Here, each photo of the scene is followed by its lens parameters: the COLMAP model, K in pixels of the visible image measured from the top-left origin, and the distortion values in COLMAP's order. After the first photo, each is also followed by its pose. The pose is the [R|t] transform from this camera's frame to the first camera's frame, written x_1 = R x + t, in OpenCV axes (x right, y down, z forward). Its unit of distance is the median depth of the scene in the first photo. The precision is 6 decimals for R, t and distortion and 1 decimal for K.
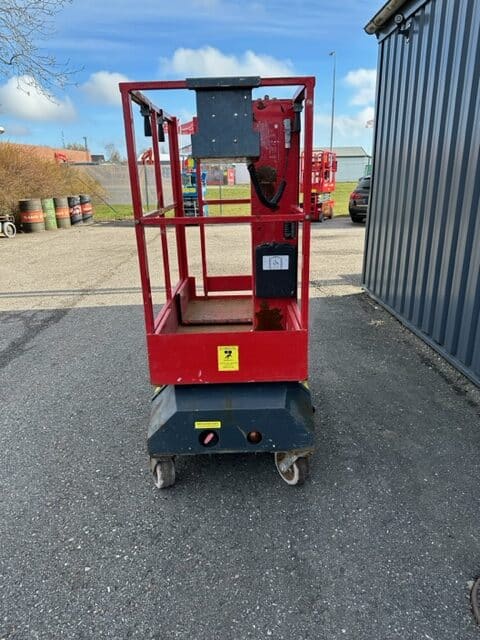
lens RADIAL K [[446.1, 0, 240.9], [0, 446.1, 323.3], [0, 0, 1]] dist [0.080772, -0.094729]
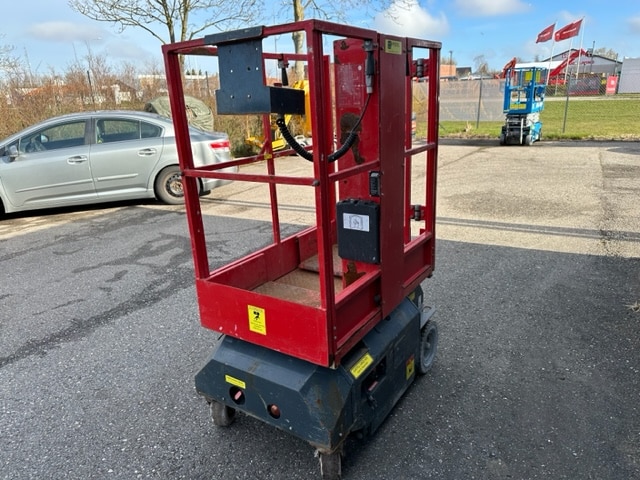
lens RADIAL K [[451.0, 0, 320.0], [0, 451.0, 240.0], [0, 0, 1]] dist [0.032728, -0.042549]
pose [[0.831576, 0.151883, -0.534241, 0.495124], [-0.147291, 0.987749, 0.051548, -0.137145], [0.535525, 0.035823, 0.843759, 0.230369]]
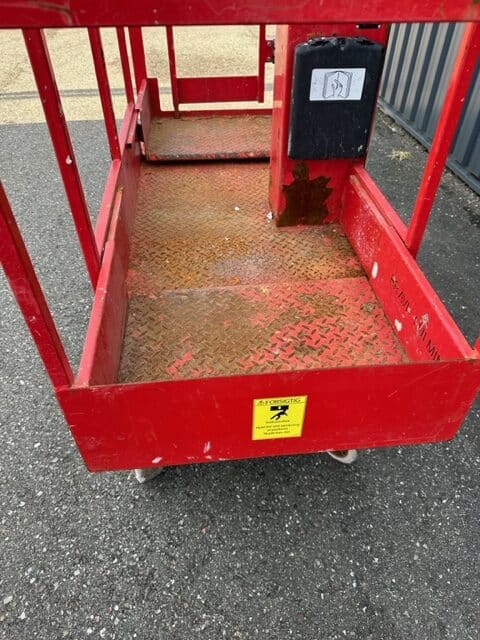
lens RADIAL K [[451.5, 0, 244.0], [0, 451.5, 322.6], [0, 0, 1]] dist [0.000445, -0.002257]
pose [[0.993744, -0.048522, 0.100593, -0.082883], [0.003700, 0.914499, 0.404572, -0.099328], [-0.111623, -0.401669, 0.908957, 0.473738]]
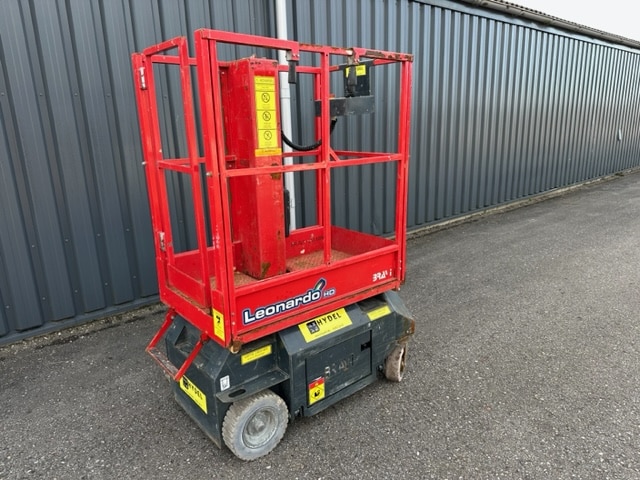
lens RADIAL K [[451.0, 0, 320.0], [0, 451.0, 240.0], [0, 0, 1]] dist [0.032728, -0.042549]
pose [[-0.642639, -0.154202, 0.750491, -0.879384], [0.276623, 0.866767, 0.414963, -0.505138], [-0.714489, 0.474274, -0.514363, 1.581700]]
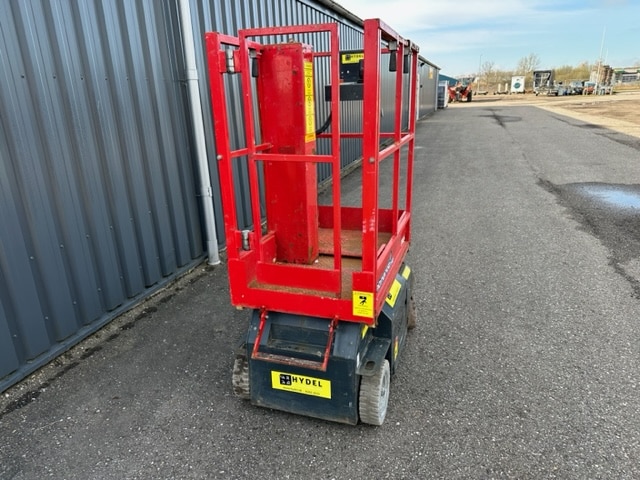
lens RADIAL K [[446.1, 0, 320.0], [0, 446.1, 240.0], [0, 0, 1]] dist [0.080772, -0.094729]
pose [[-0.945518, -0.043619, 0.322634, -0.353434], [0.155303, 0.810539, 0.564718, -0.677257], [-0.286140, 0.584058, -0.759606, 1.966998]]
